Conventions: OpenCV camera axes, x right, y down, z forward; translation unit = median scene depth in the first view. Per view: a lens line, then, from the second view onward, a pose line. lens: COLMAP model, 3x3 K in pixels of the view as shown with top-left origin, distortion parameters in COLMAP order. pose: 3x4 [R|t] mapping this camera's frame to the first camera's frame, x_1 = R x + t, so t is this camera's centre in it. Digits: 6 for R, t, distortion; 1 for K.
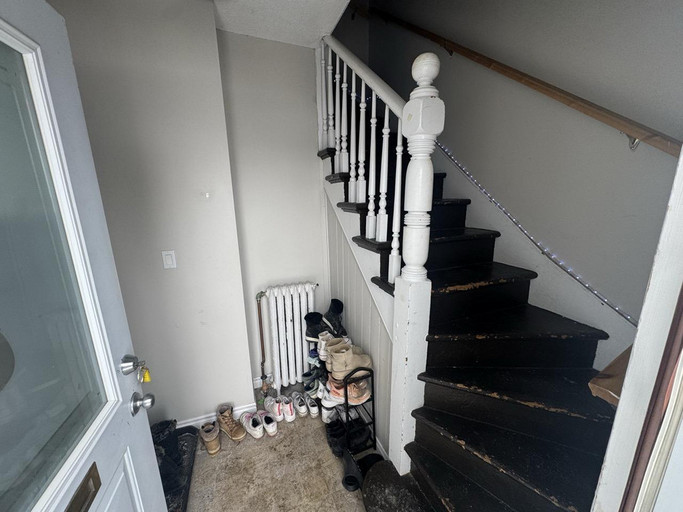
lens RADIAL K [[270.0, 0, 341.5], [0, 270.0, 256.0], [0, 0, 1]] dist [-0.000487, -0.000022]
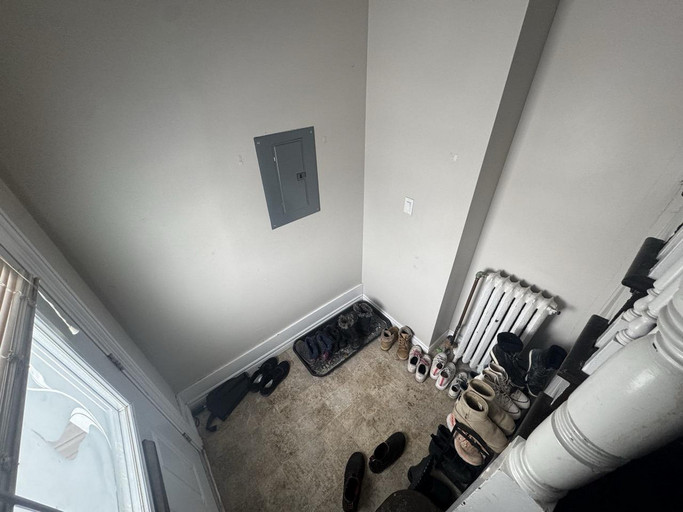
lens RADIAL K [[270.0, 0, 341.5], [0, 270.0, 256.0], [0, 0, 1]] dist [-0.000487, -0.000022]
pose [[0.303520, 0.584884, -0.752187, 0.200079], [-0.165374, 0.809784, 0.562939, -0.354834], [0.938364, -0.046471, 0.342511, 0.327459]]
